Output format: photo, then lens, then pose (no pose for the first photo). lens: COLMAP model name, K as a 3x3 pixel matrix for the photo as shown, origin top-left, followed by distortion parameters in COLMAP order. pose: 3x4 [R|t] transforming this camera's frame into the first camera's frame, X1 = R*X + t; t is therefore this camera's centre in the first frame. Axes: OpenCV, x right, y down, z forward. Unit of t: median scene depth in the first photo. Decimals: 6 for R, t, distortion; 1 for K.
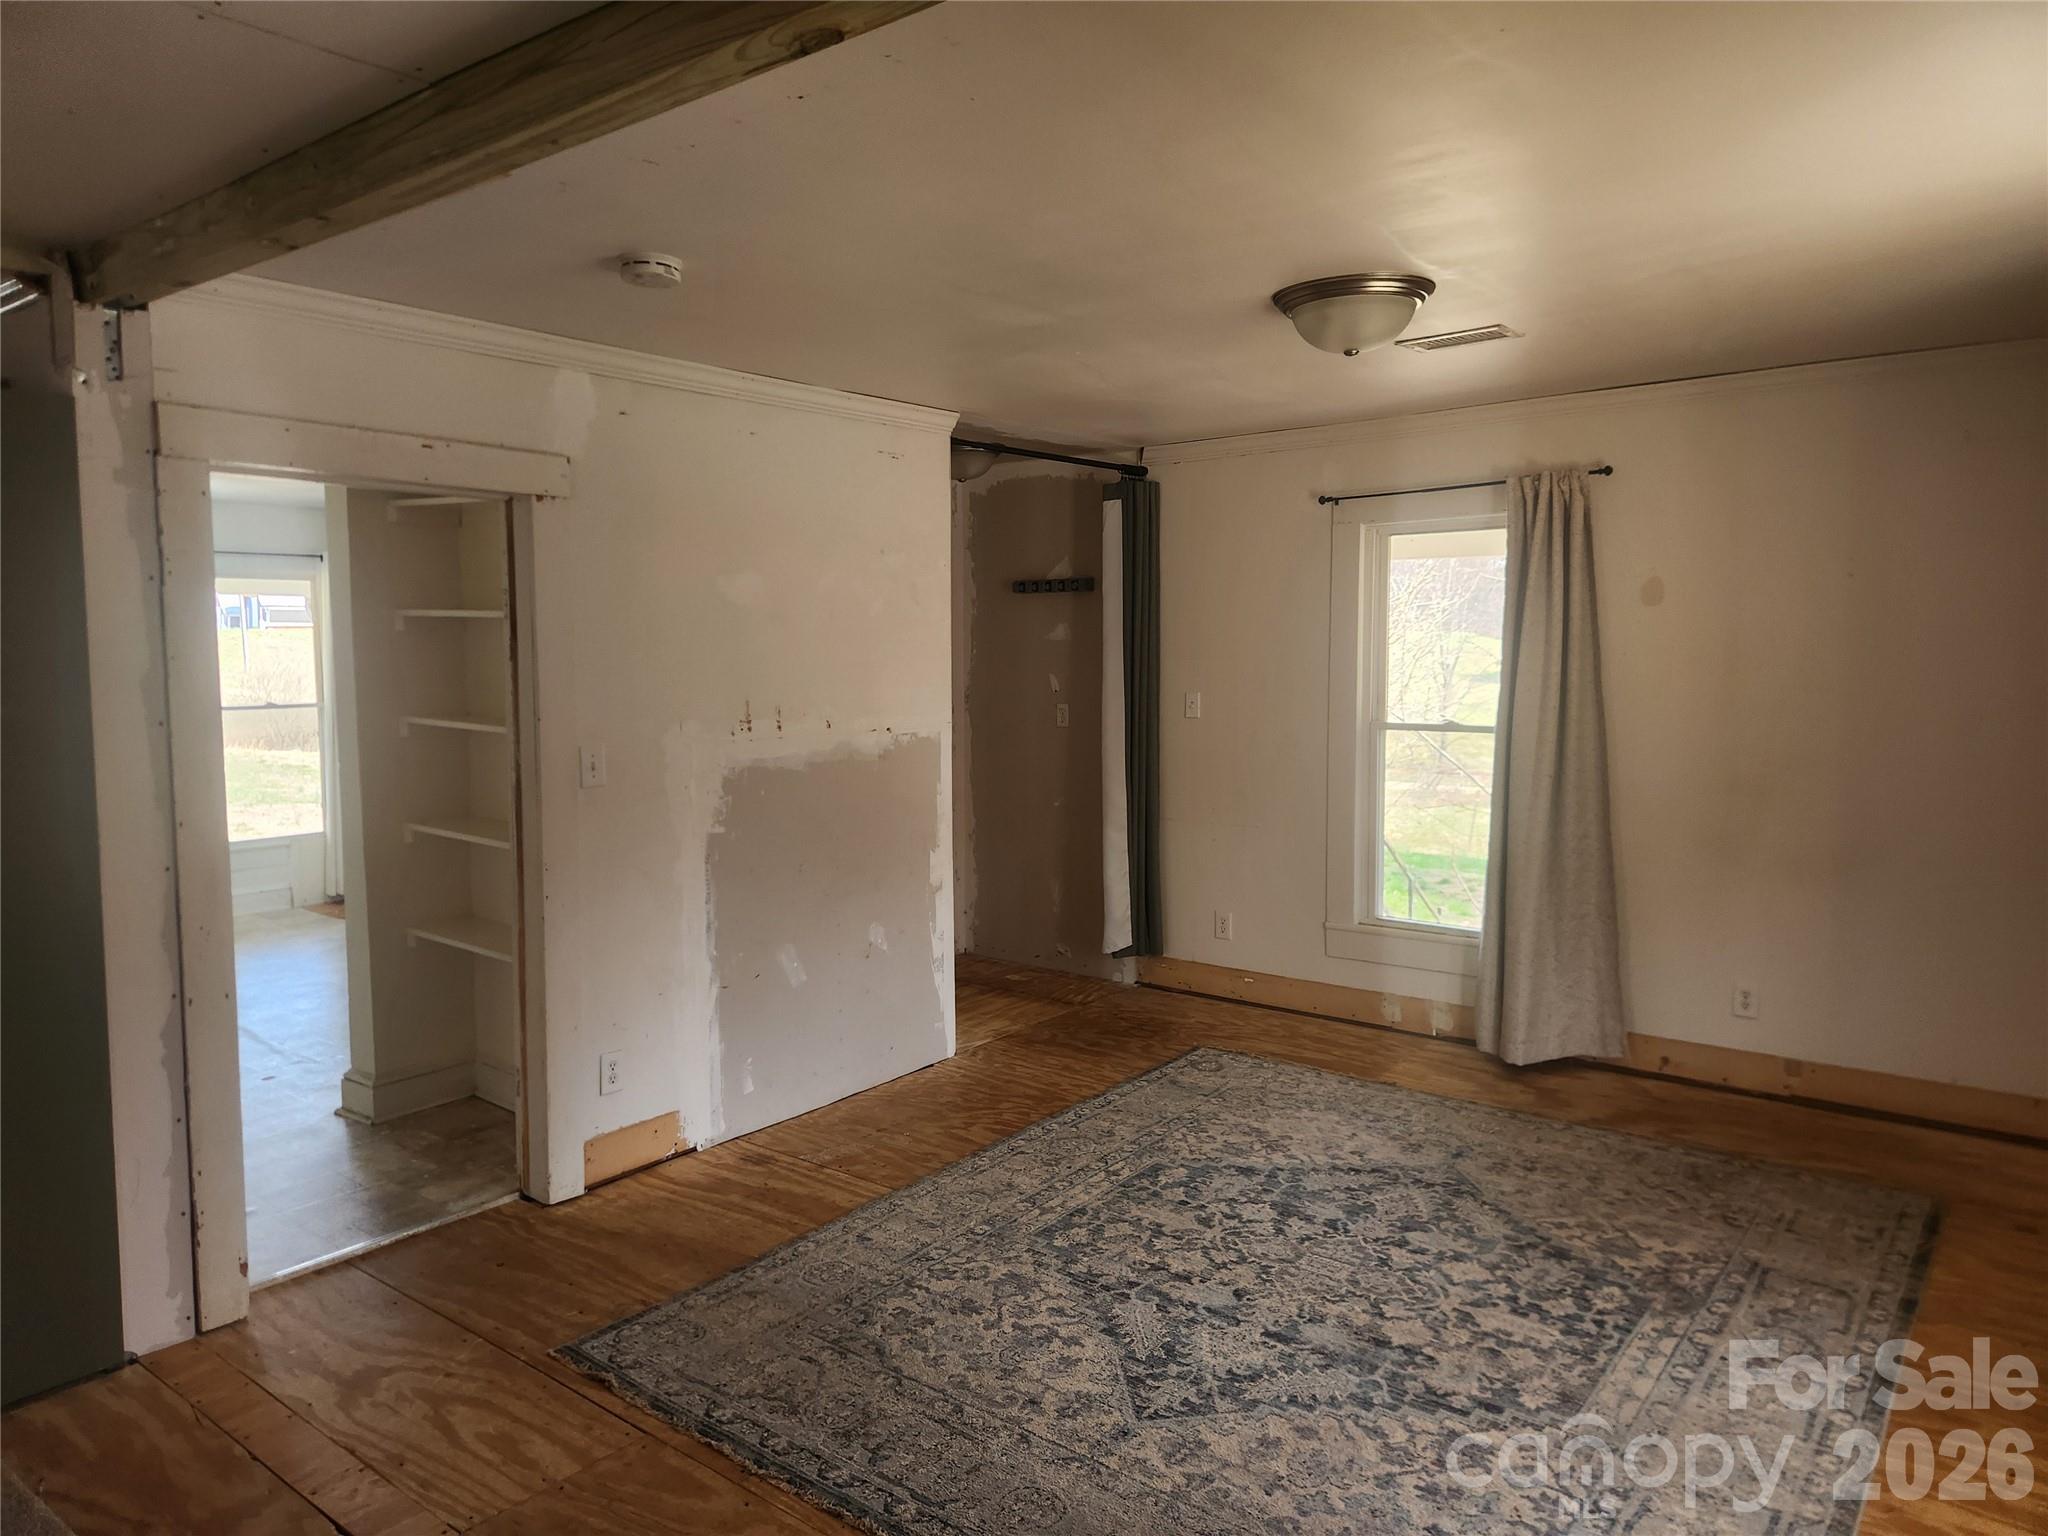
lens RADIAL K [[1344.9, 0, 999.3], [0, 1344.9, 755.9], [0, 0, 1]] dist [0.028350, -0.003342]
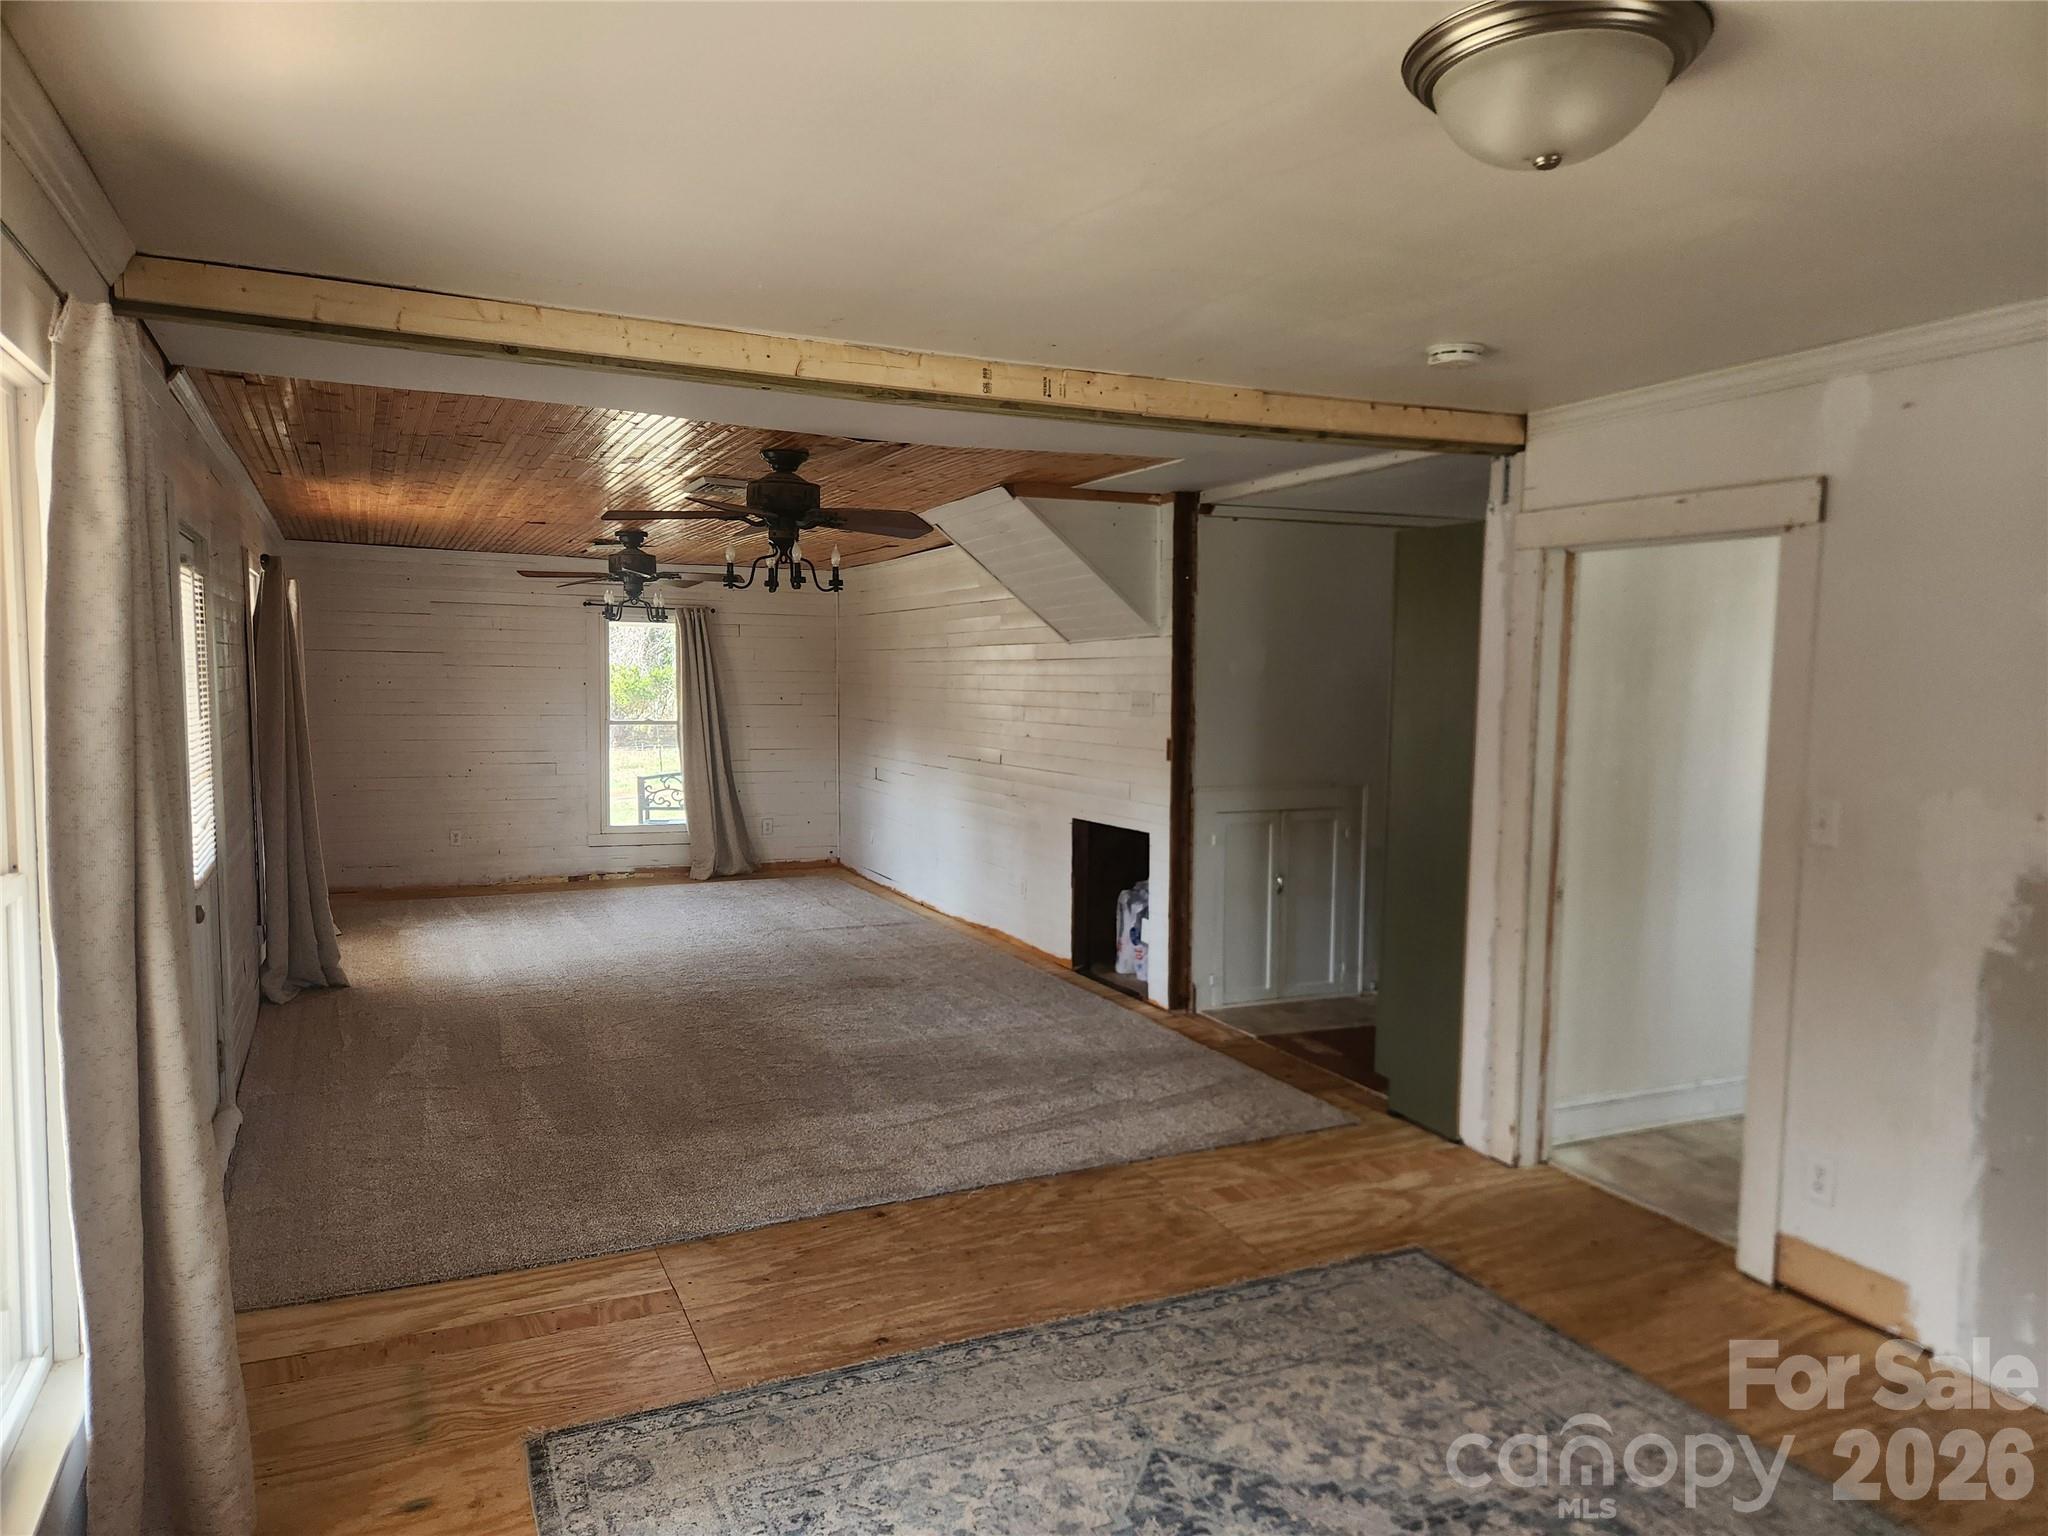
lens RADIAL K [[1384.7, 0, 1027.2], [0, 1384.7, 780.7], [0, 0, 1]] dist [0.046732, -0.050961]
pose [[-0.442773, 0.073026, -0.893655, 0.909410], [-0.084724, 0.988811, 0.122779, -0.107585], [0.892622, 0.130078, -0.431631, 1.134847]]
